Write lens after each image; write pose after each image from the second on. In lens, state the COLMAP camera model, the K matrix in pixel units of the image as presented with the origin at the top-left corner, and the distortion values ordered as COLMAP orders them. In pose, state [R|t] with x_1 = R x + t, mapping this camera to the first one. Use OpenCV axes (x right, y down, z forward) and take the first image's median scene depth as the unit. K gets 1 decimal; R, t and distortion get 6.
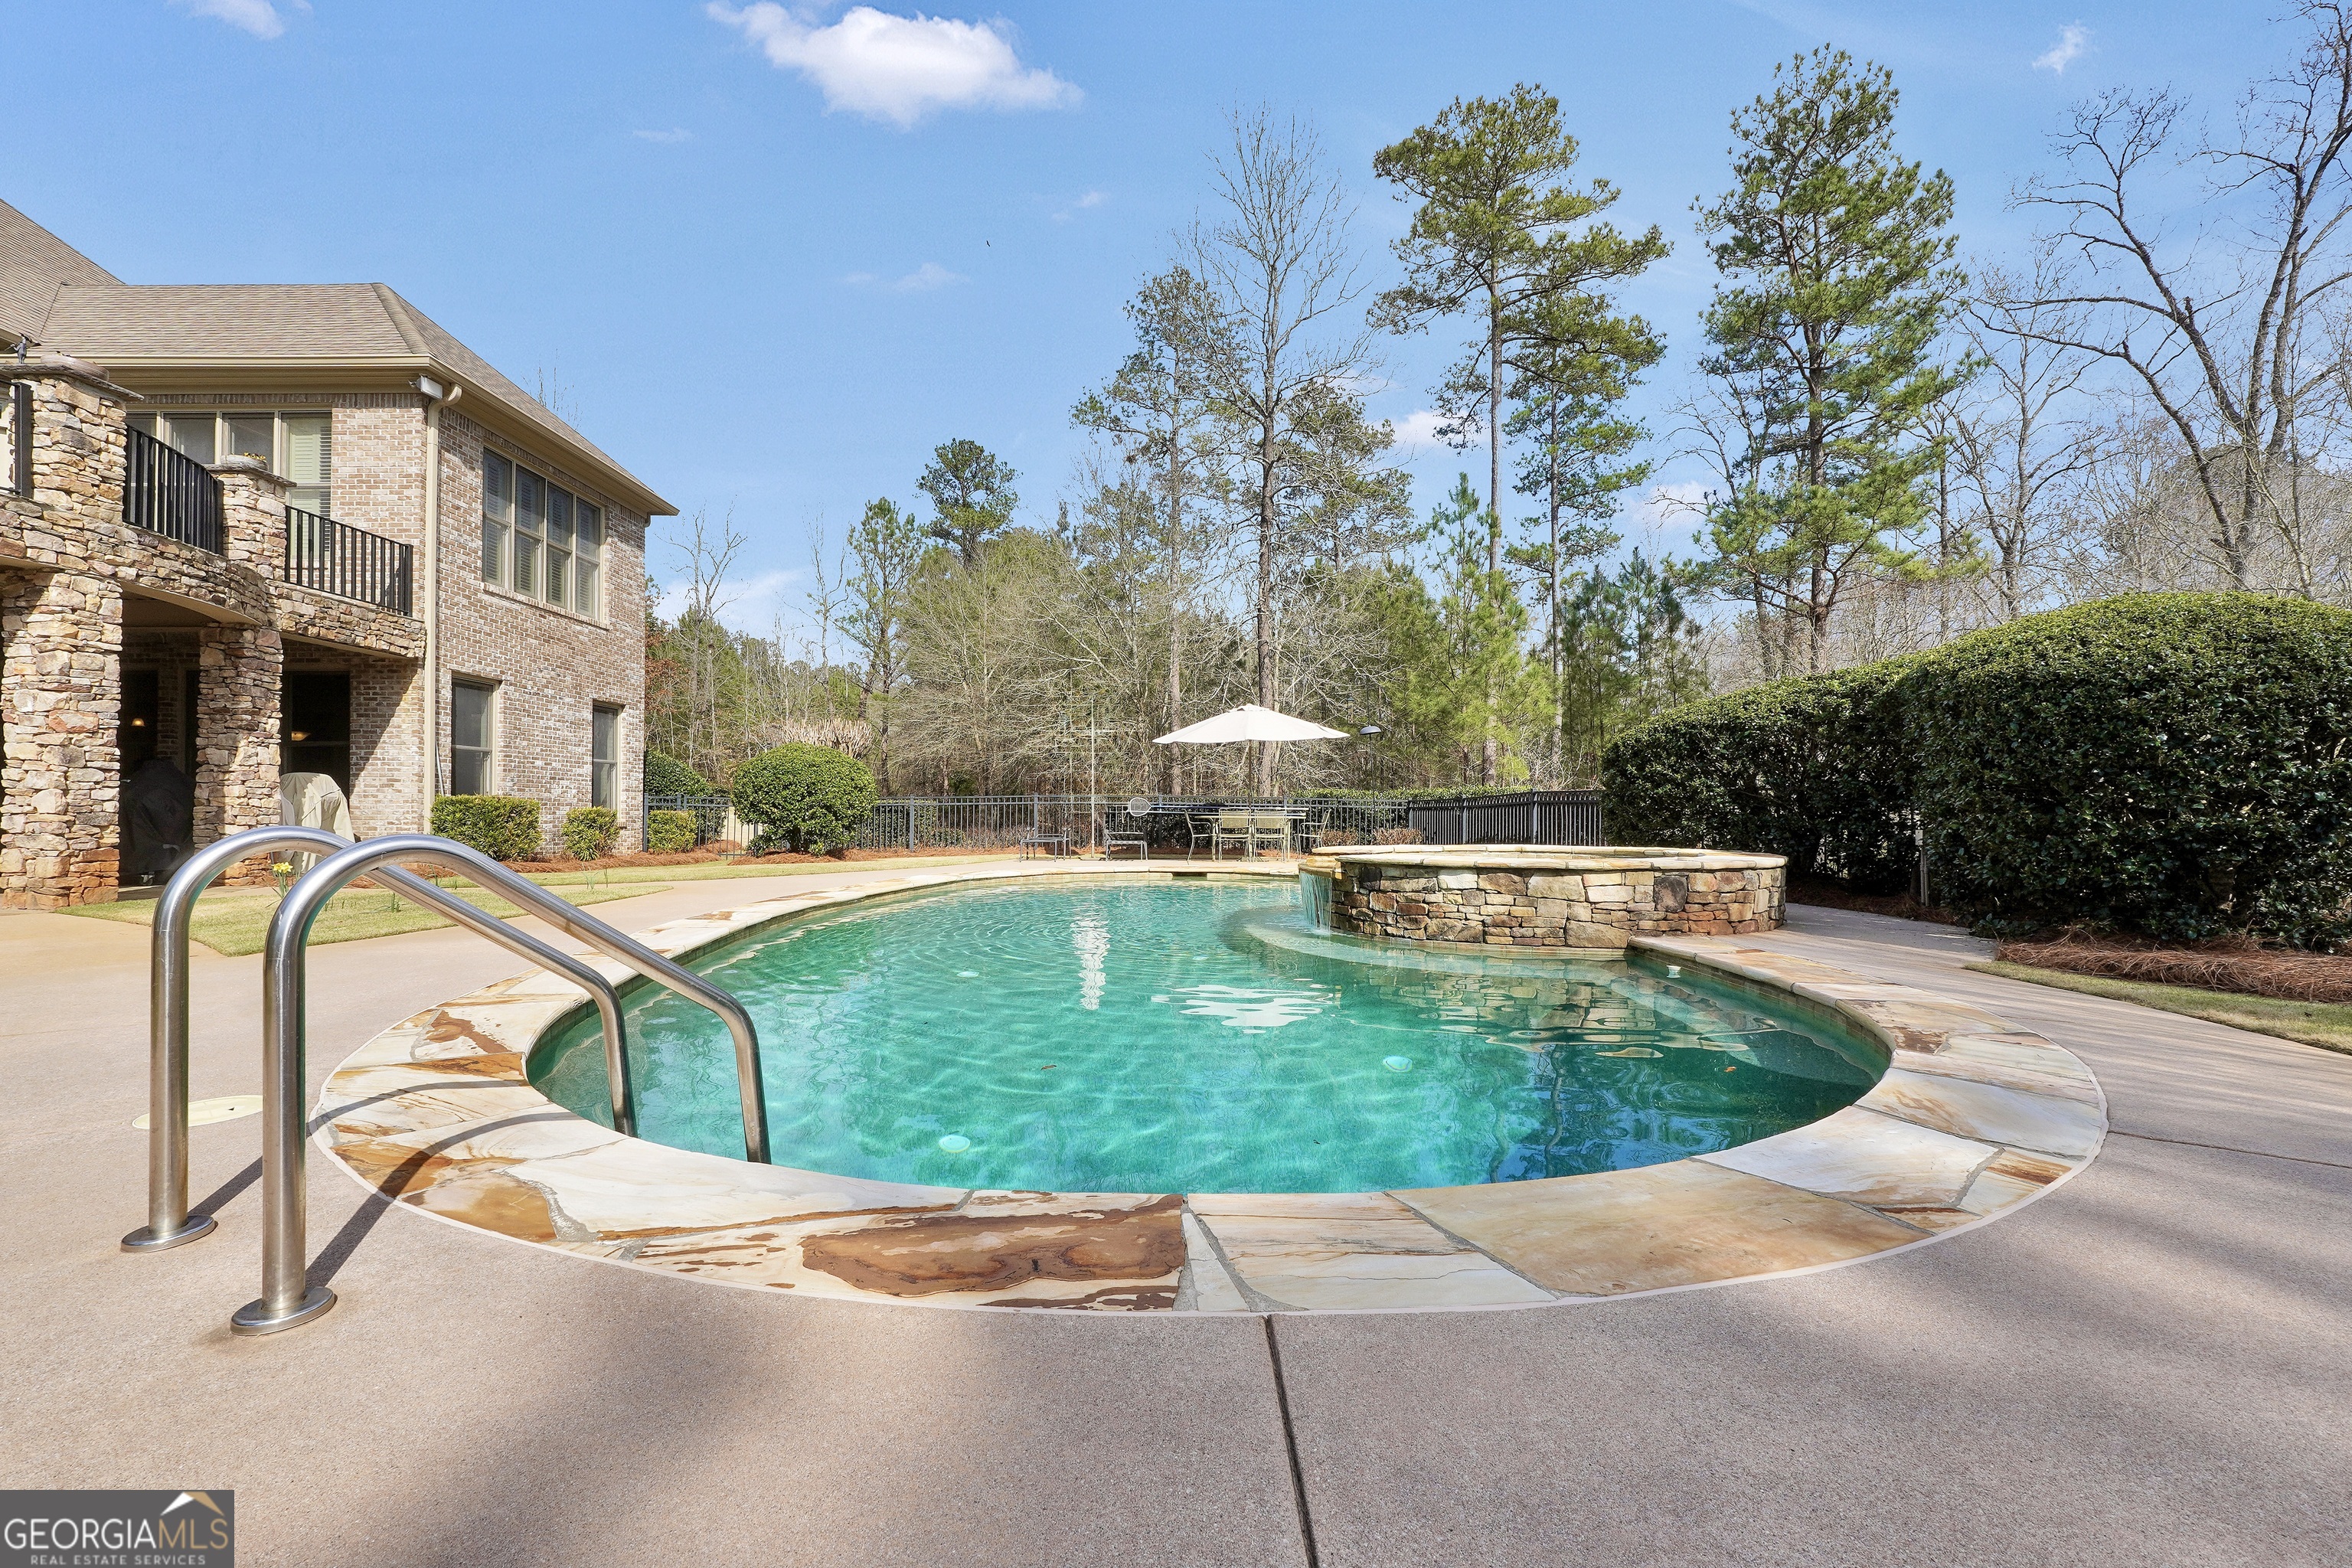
lens RADIAL K [[999.9, 0, 1173.6], [0, 999.9, 799.1], [0, 0, 1]] dist [-0.019011, 0.007781]
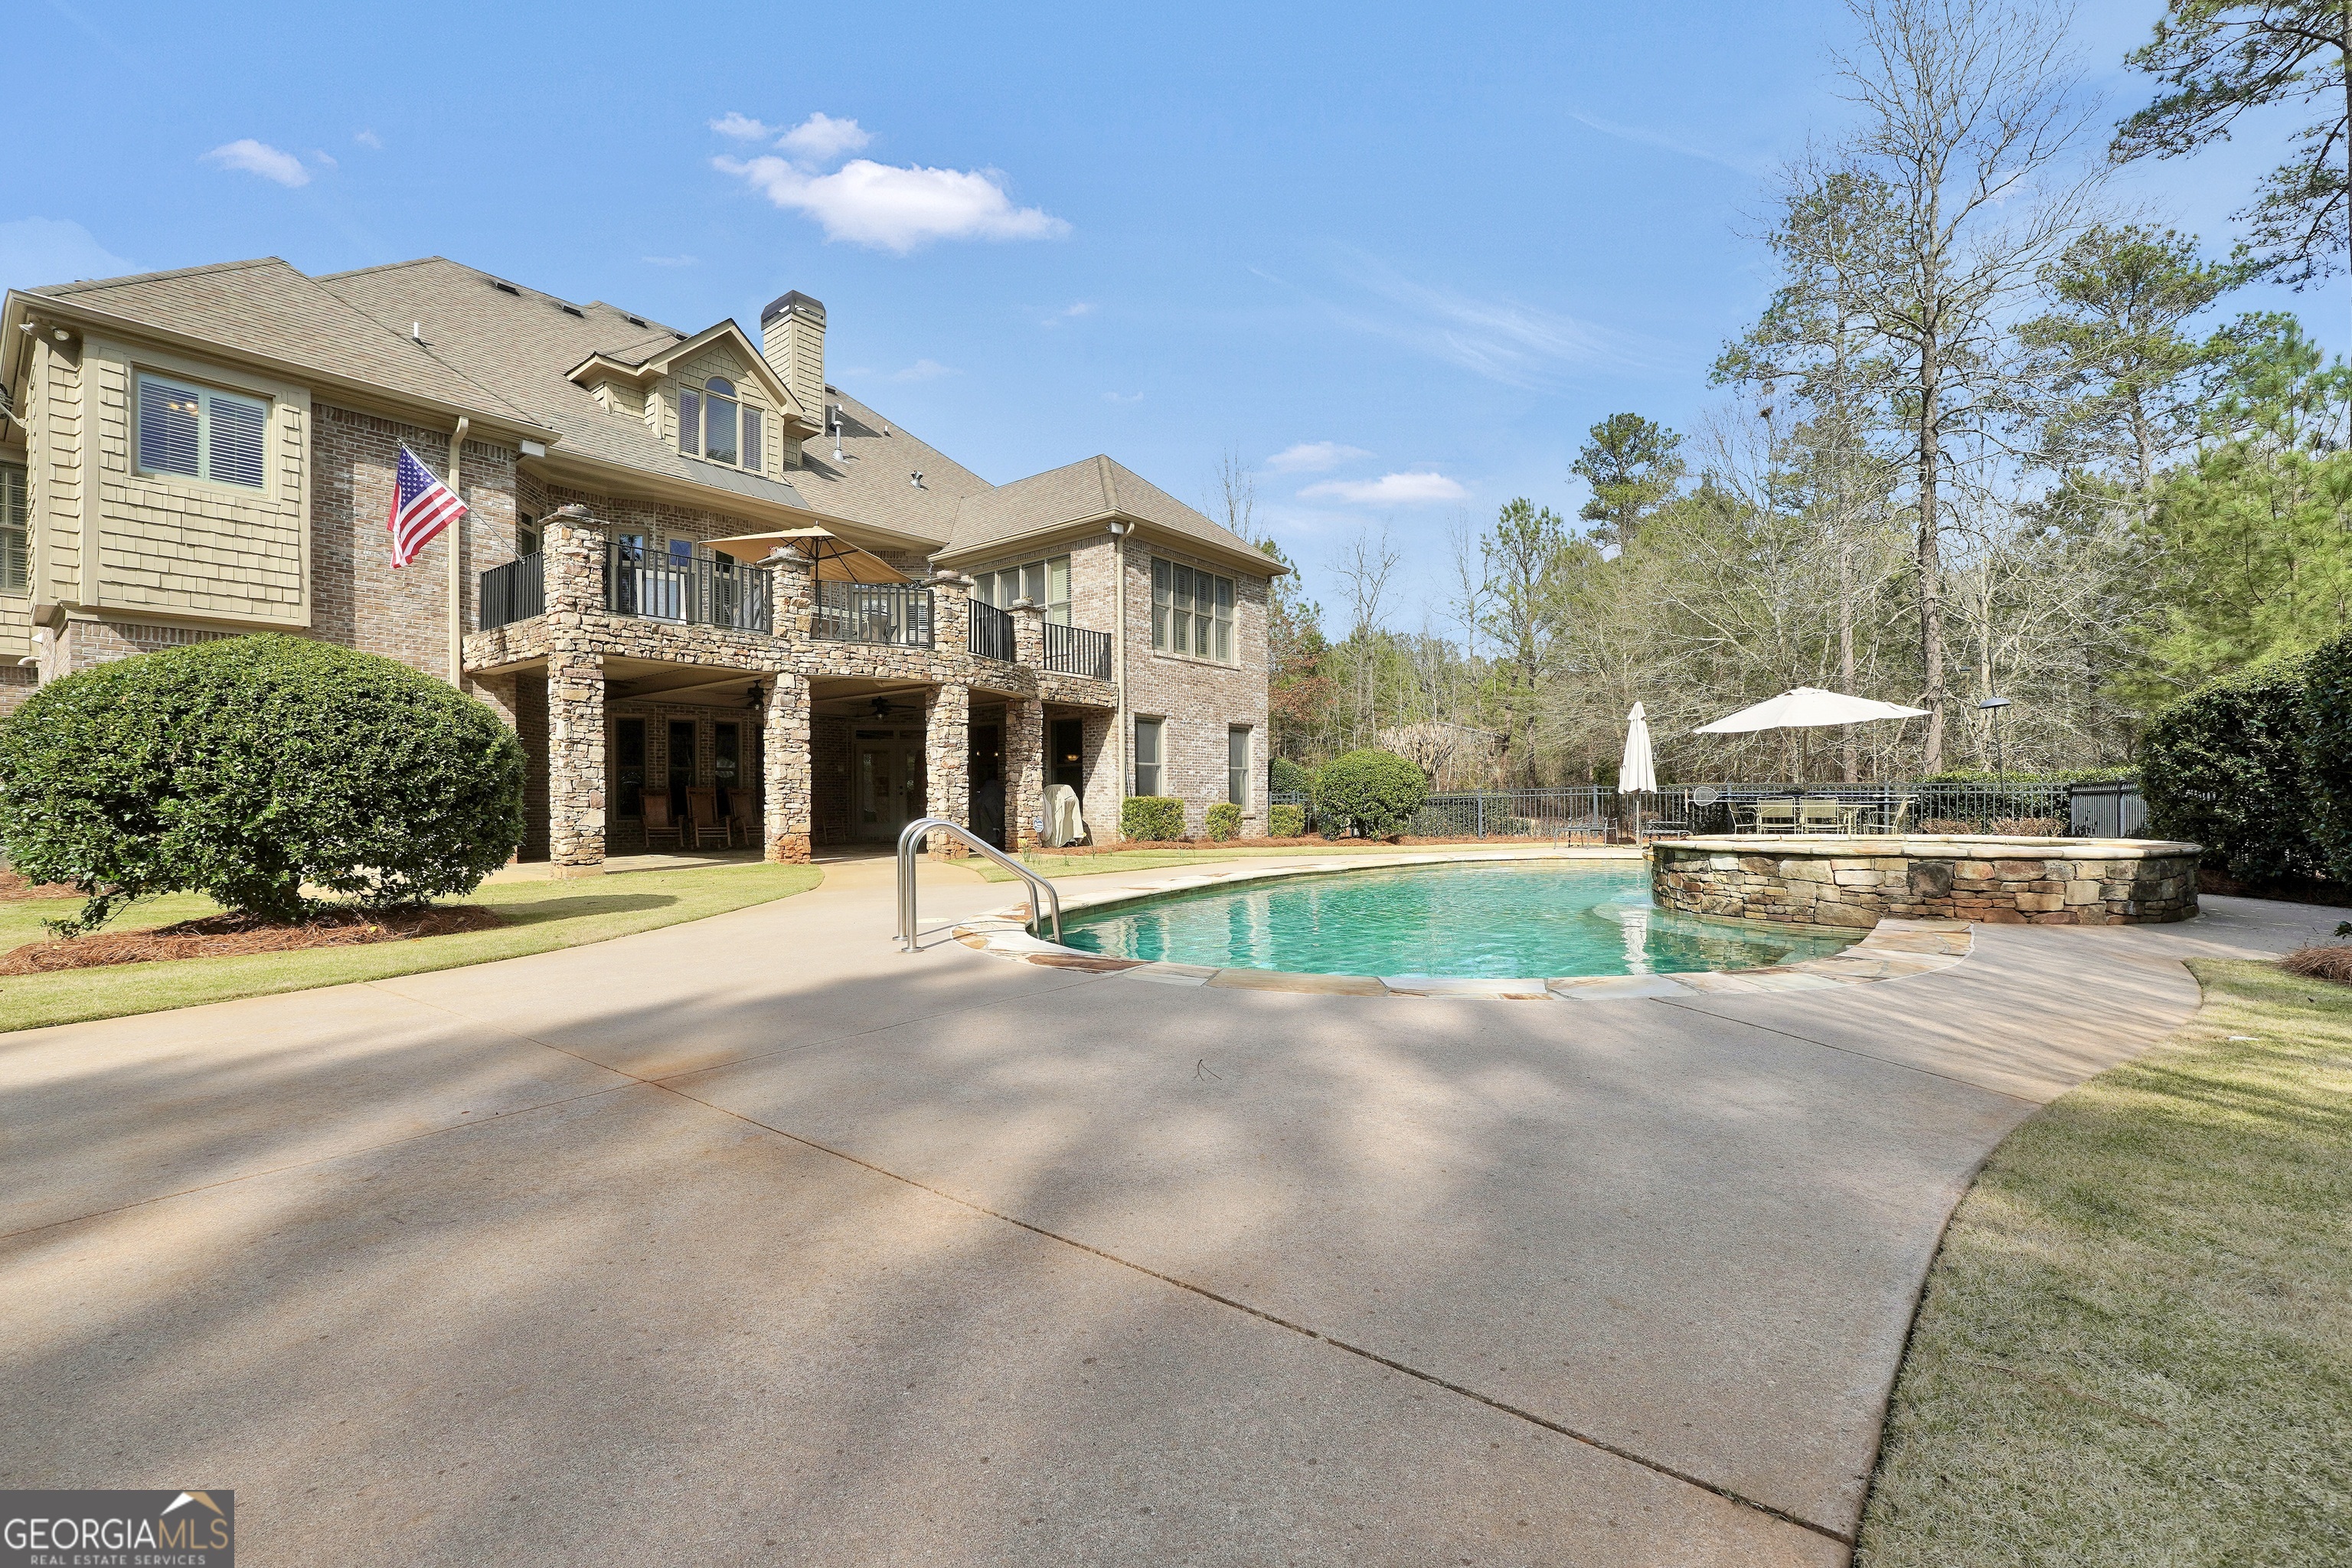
lens RADIAL K [[999.9, 0, 1173.6], [0, 999.9, 799.1], [0, 0, 1]] dist [-0.019011, 0.007781]
pose [[0.786297, -0.012618, -0.617720, 0.254451], [0.018779, 0.999818, 0.003480, -0.004222], [0.617563, -0.014337, 0.786391, -0.153619]]
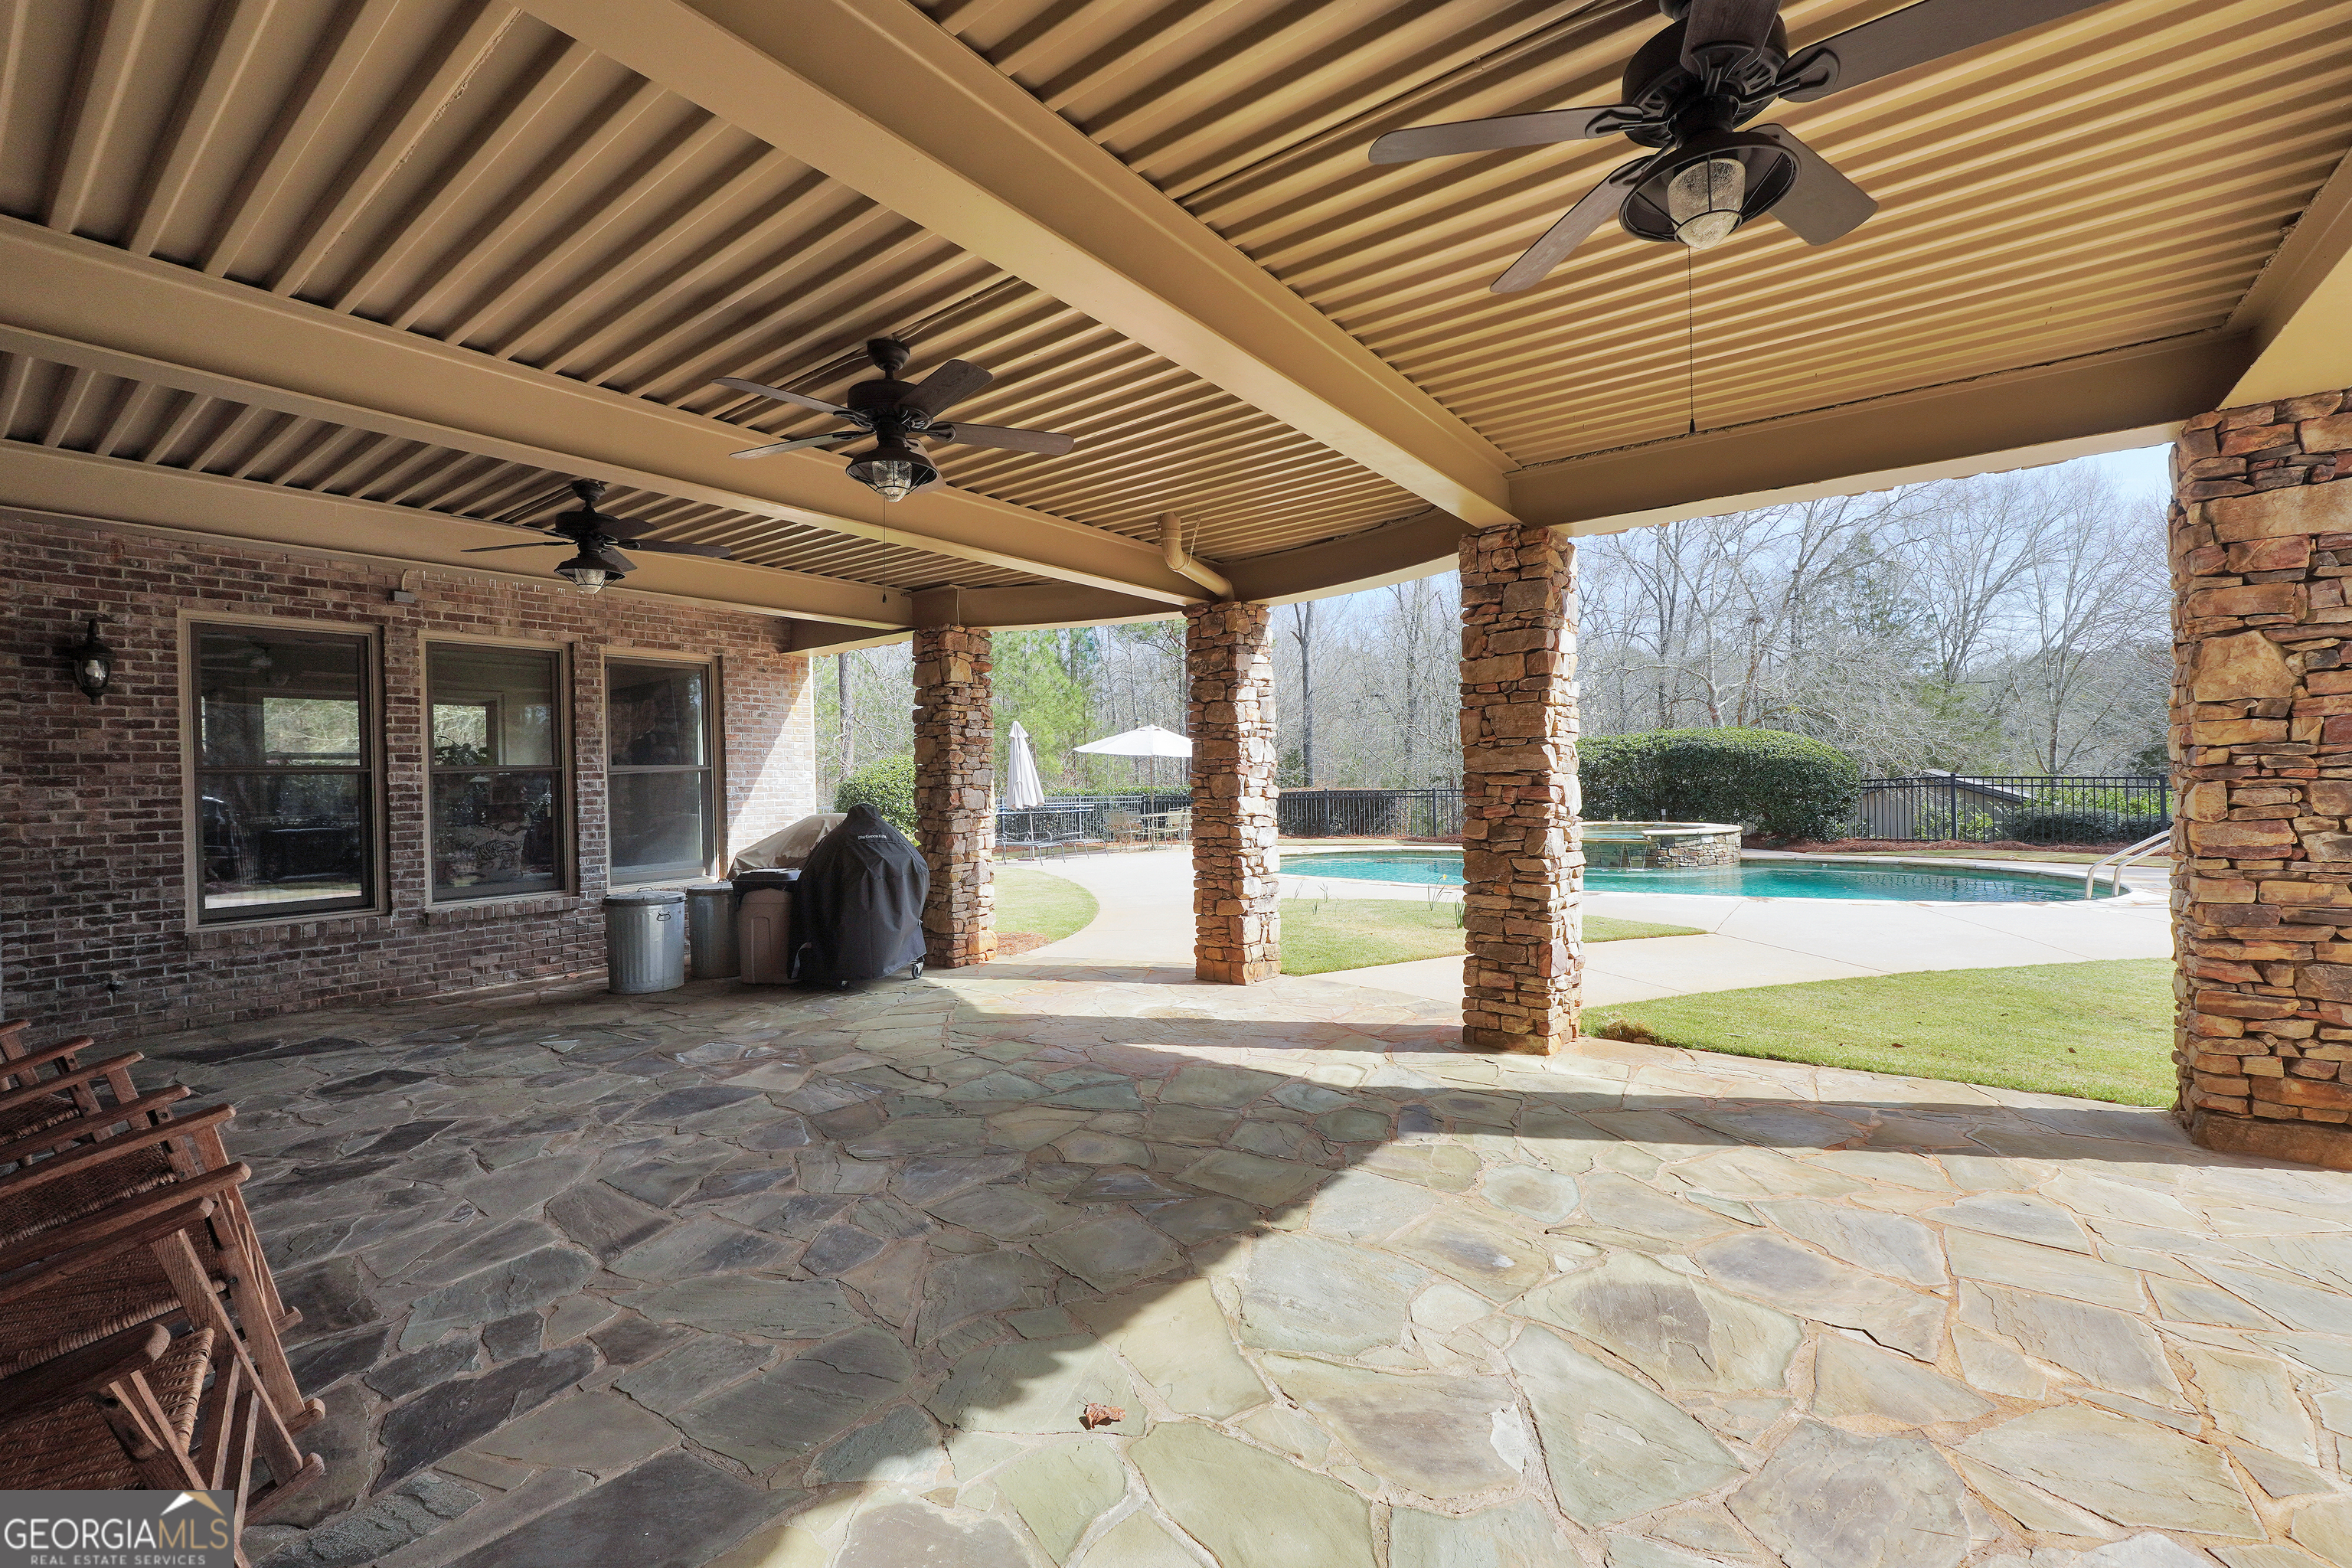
lens RADIAL K [[999.9, 0, 1173.6], [0, 999.9, 799.1], [0, 0, 1]] dist [-0.019011, 0.007781]
pose [[0.601962, -0.033372, 0.797827, -1.176086], [0.012209, 0.999394, 0.032592, -0.052356], [-0.798432, -0.009878, 0.602005, 0.311996]]
